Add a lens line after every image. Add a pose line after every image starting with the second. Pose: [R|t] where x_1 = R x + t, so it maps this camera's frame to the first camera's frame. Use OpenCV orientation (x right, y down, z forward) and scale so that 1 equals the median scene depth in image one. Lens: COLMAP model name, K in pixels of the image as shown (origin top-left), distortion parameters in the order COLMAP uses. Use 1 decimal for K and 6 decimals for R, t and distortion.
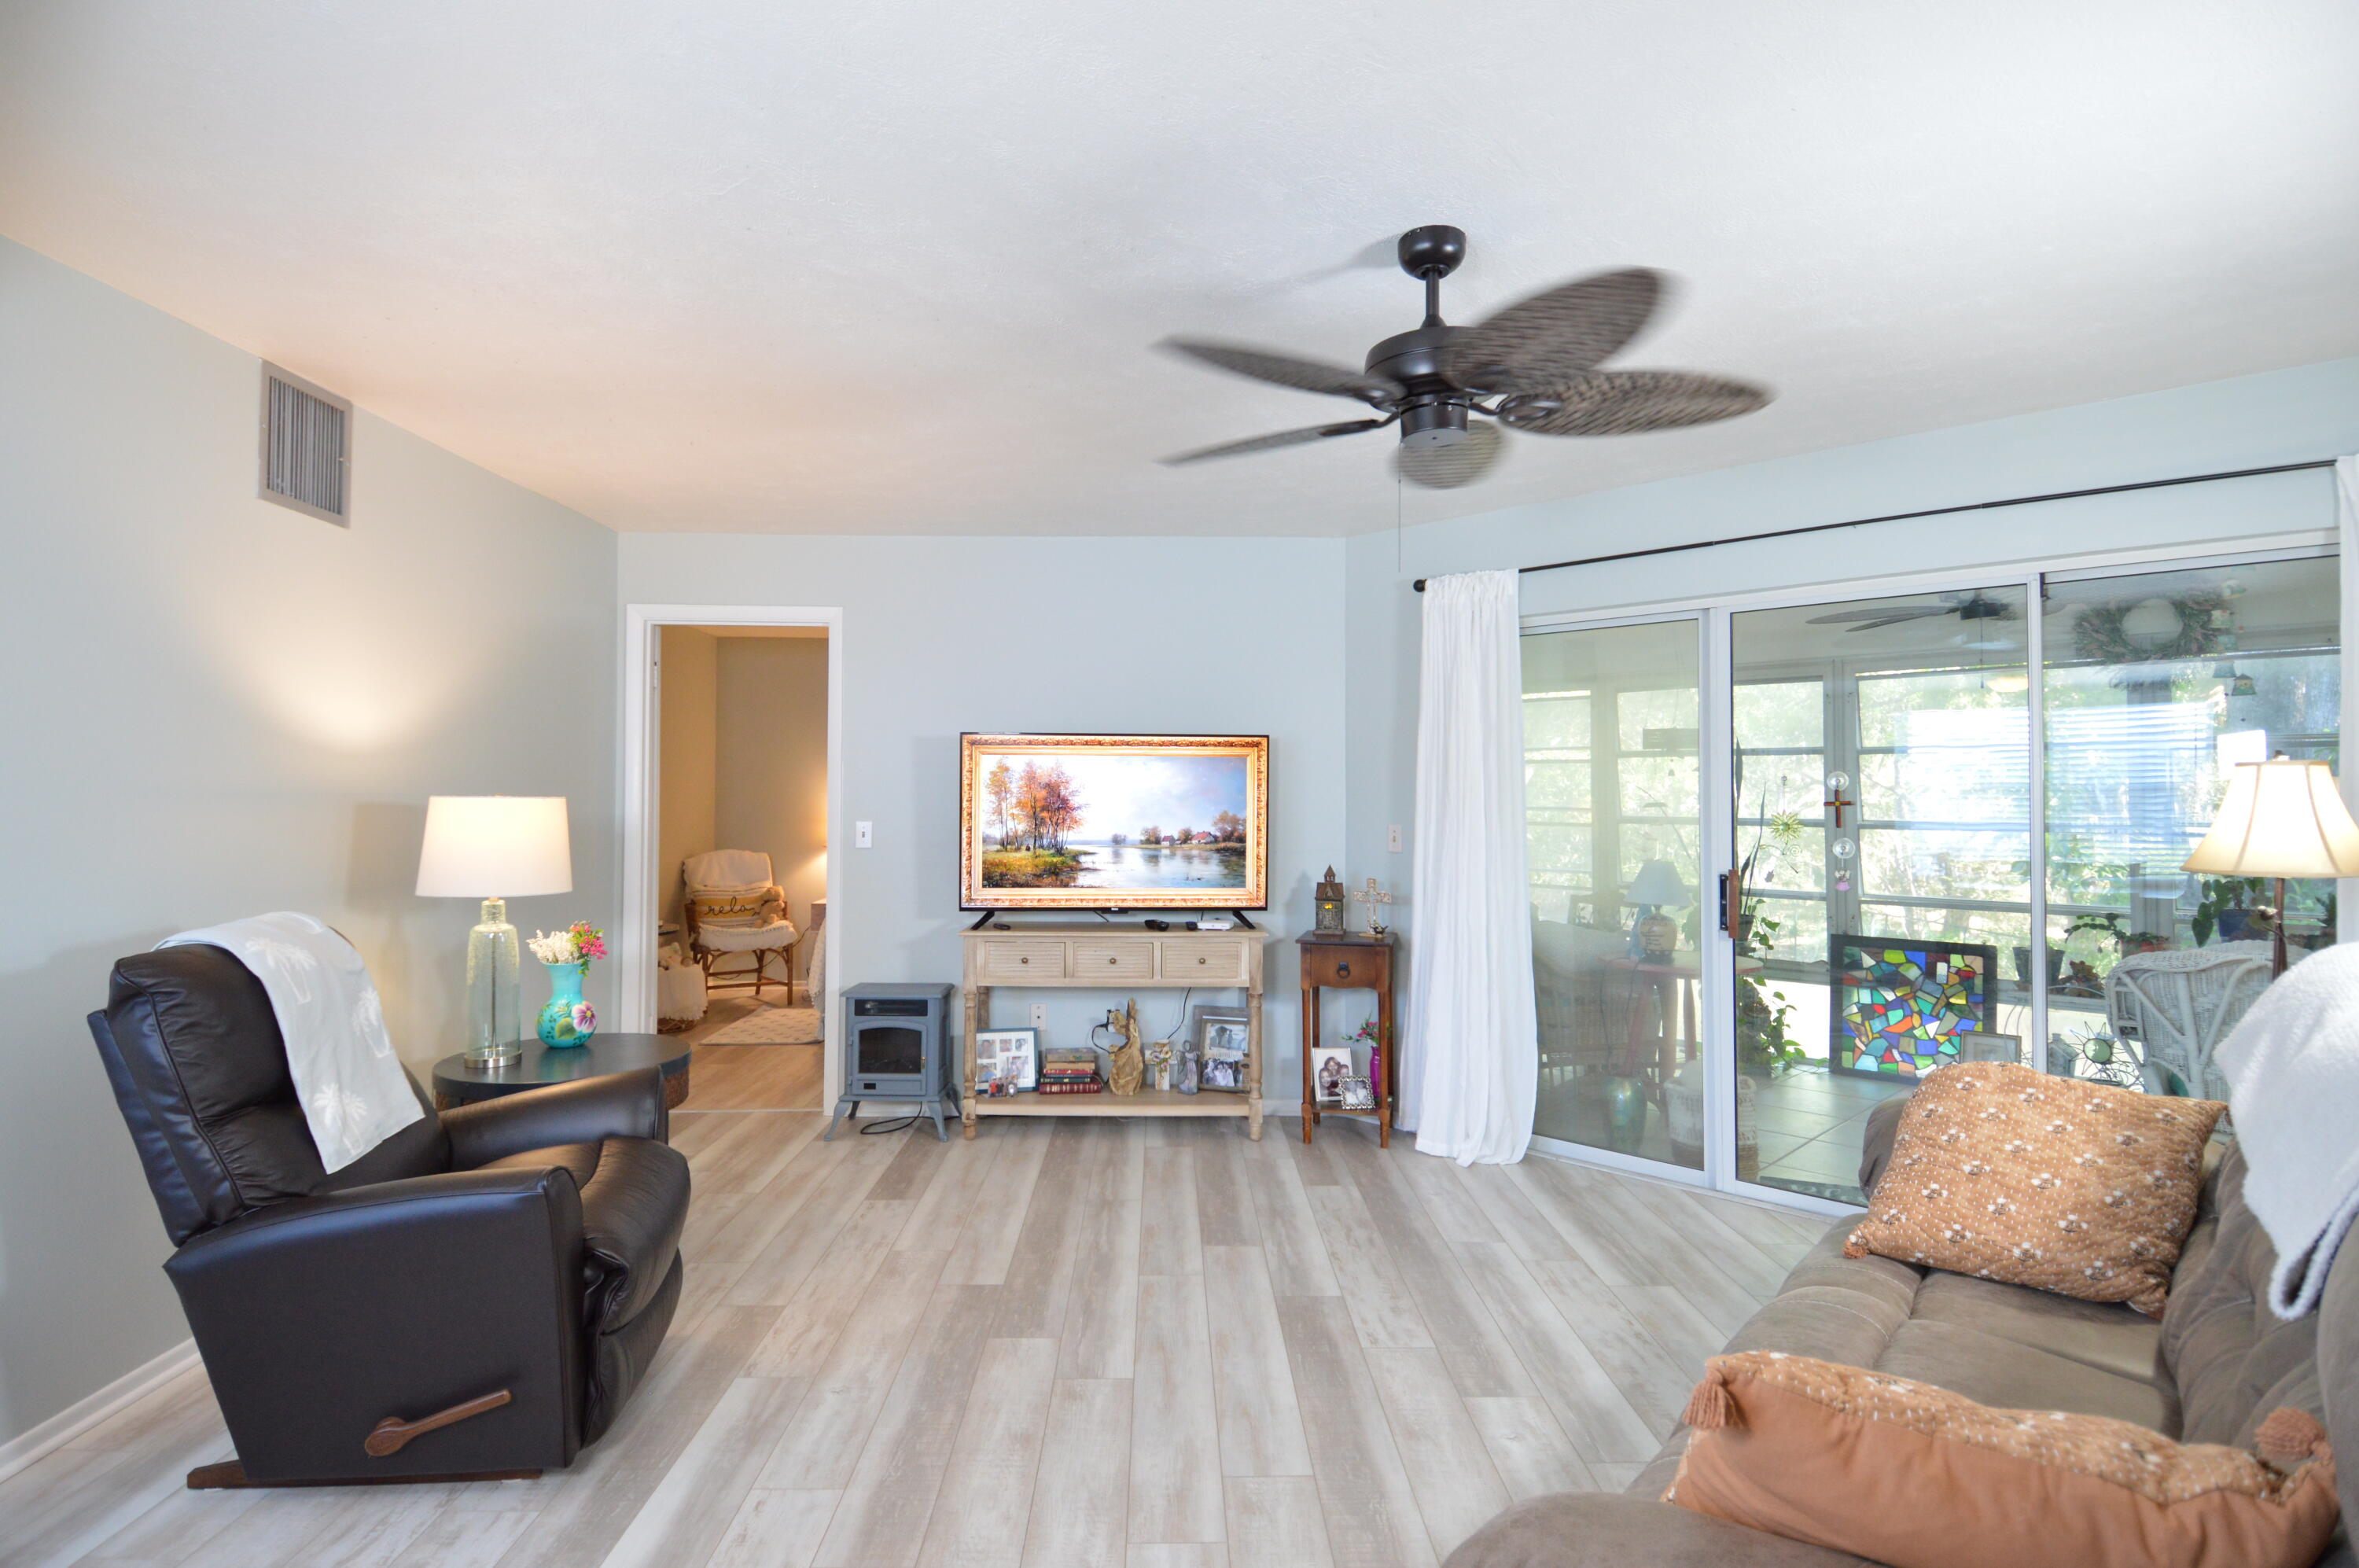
lens RADIAL K [[1206.8, 0, 1190.7], [0, 1206.8, 764.2], [0, 0, 1]] dist [0.034705, -0.042127]
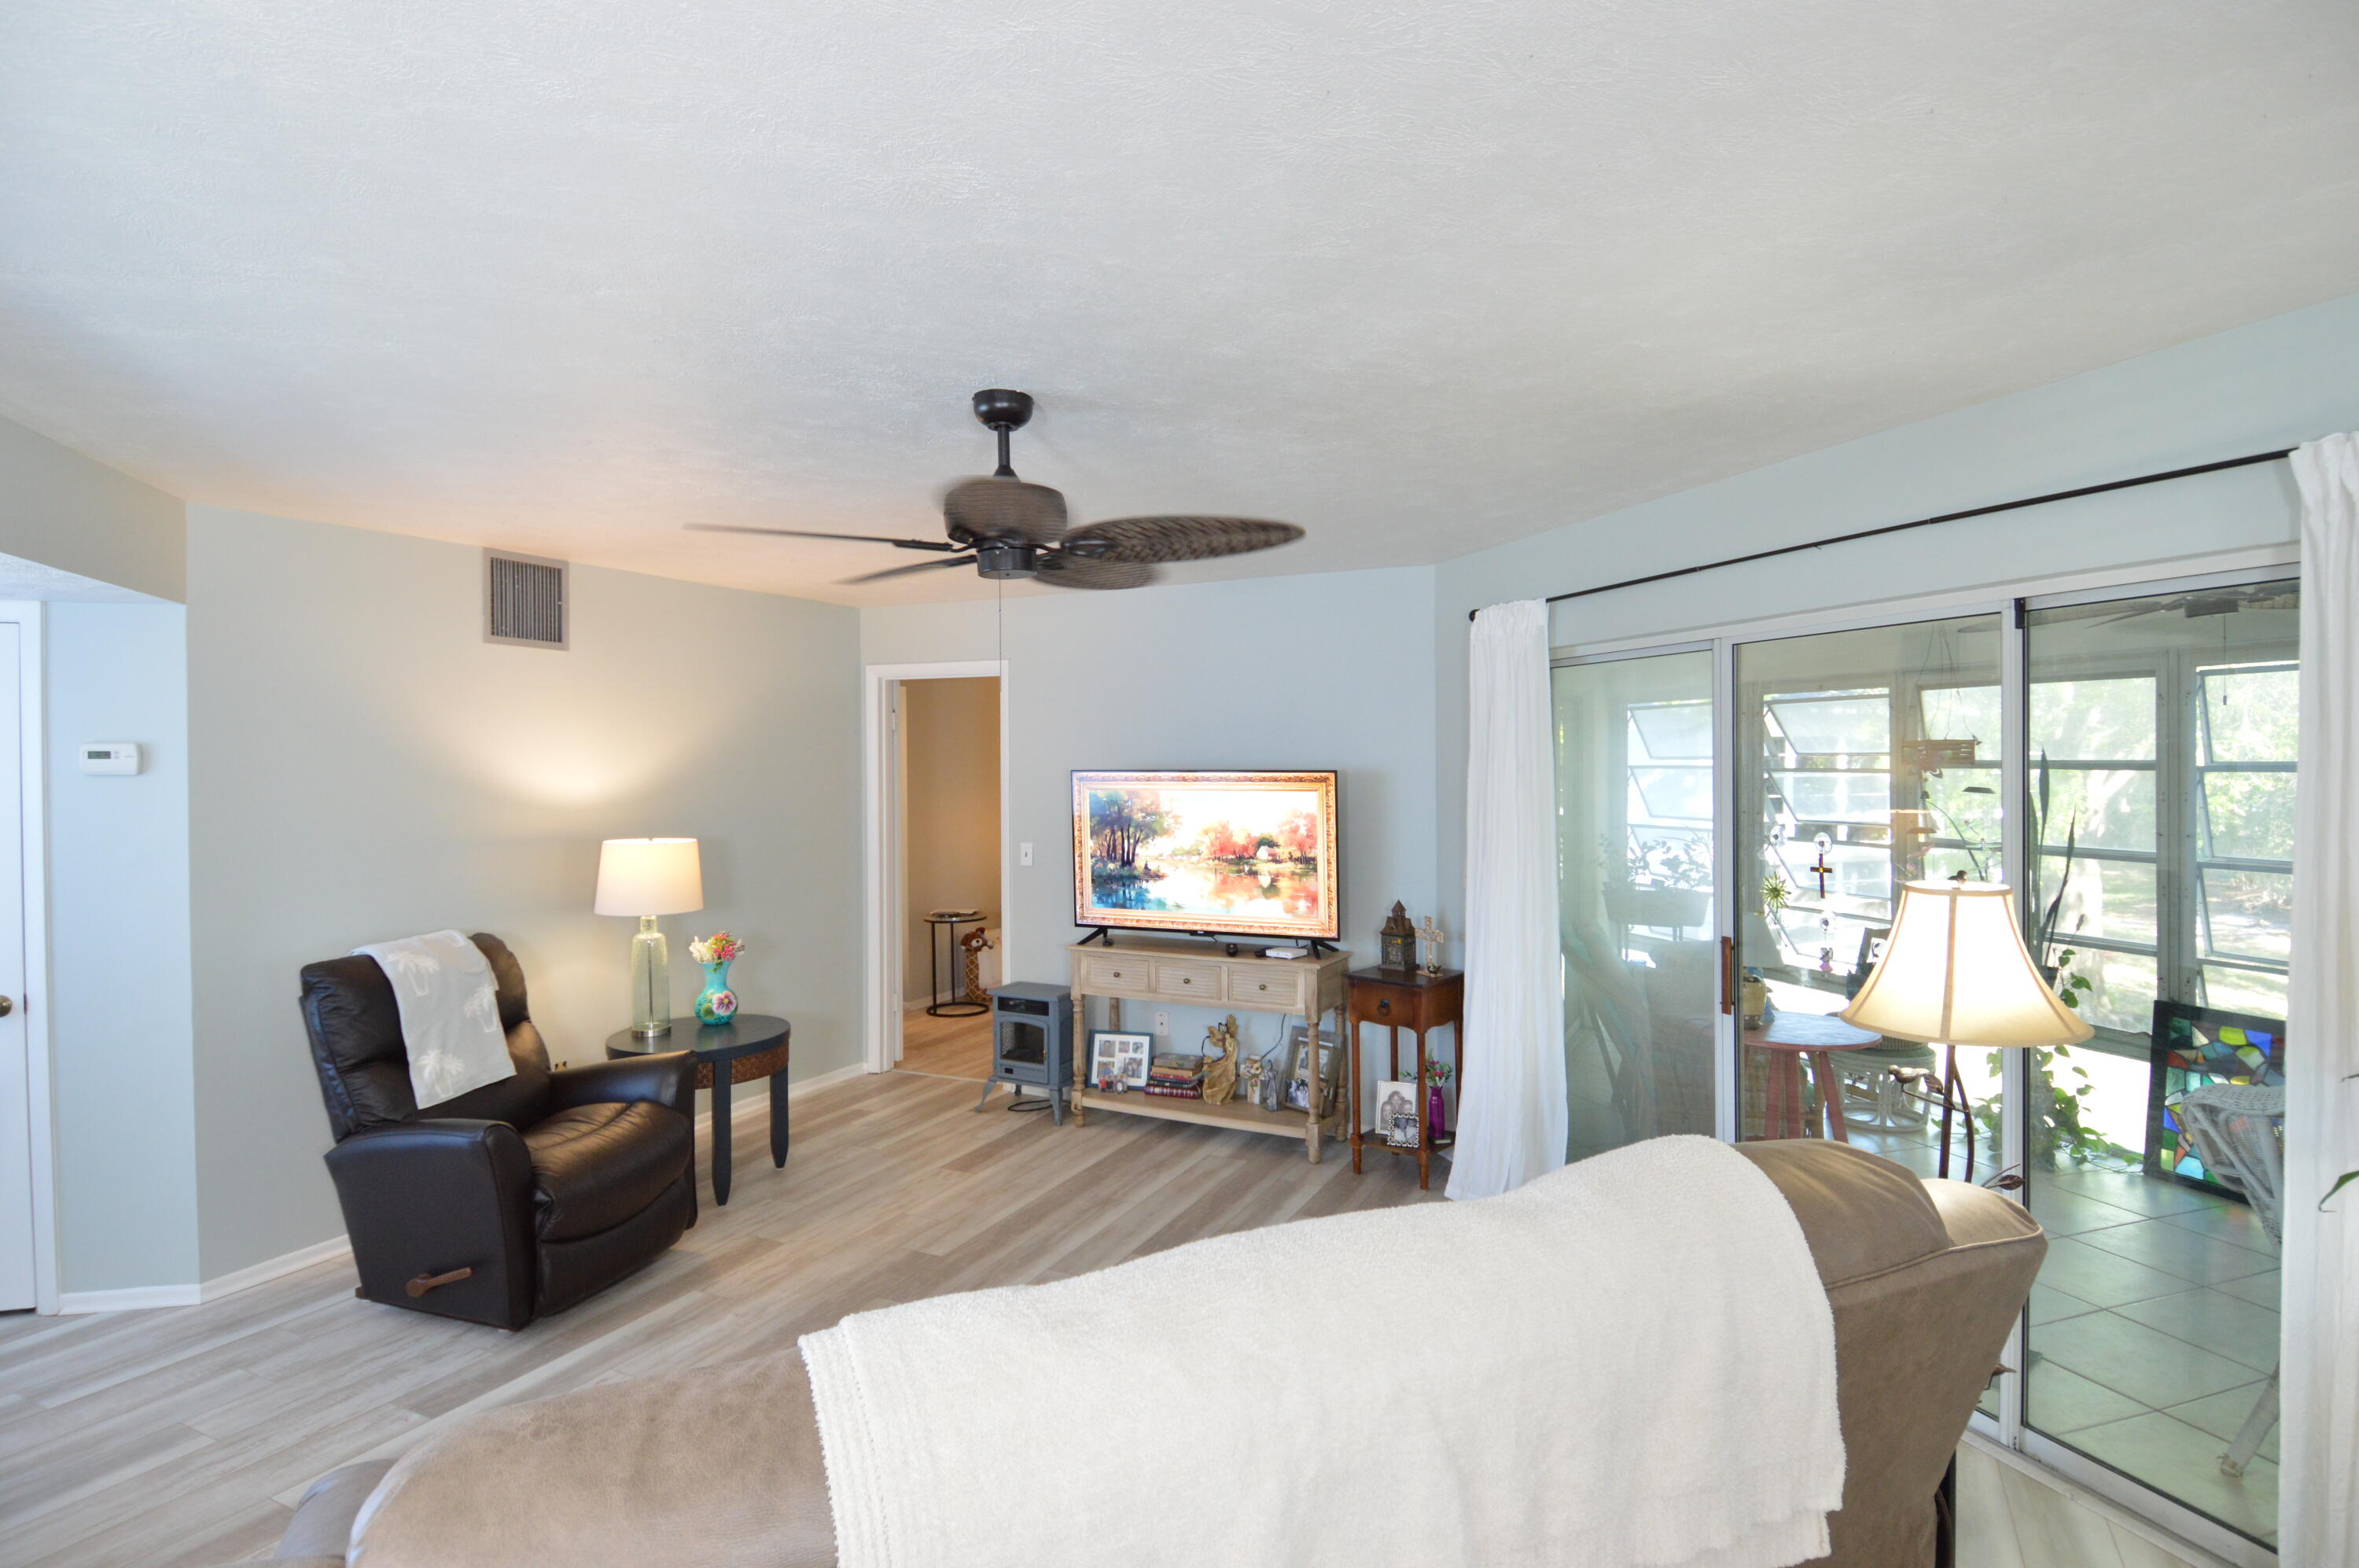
lens RADIAL K [[1206.8, 0, 1190.7], [0, 1206.8, 764.2], [0, 0, 1]] dist [0.034705, -0.042127]
pose [[0.896764, -0.006459, -0.442461, 0.414489], [0.018928, 0.999538, 0.023773, -0.057183], [0.442103, -0.029694, 0.896472, 0.031091]]
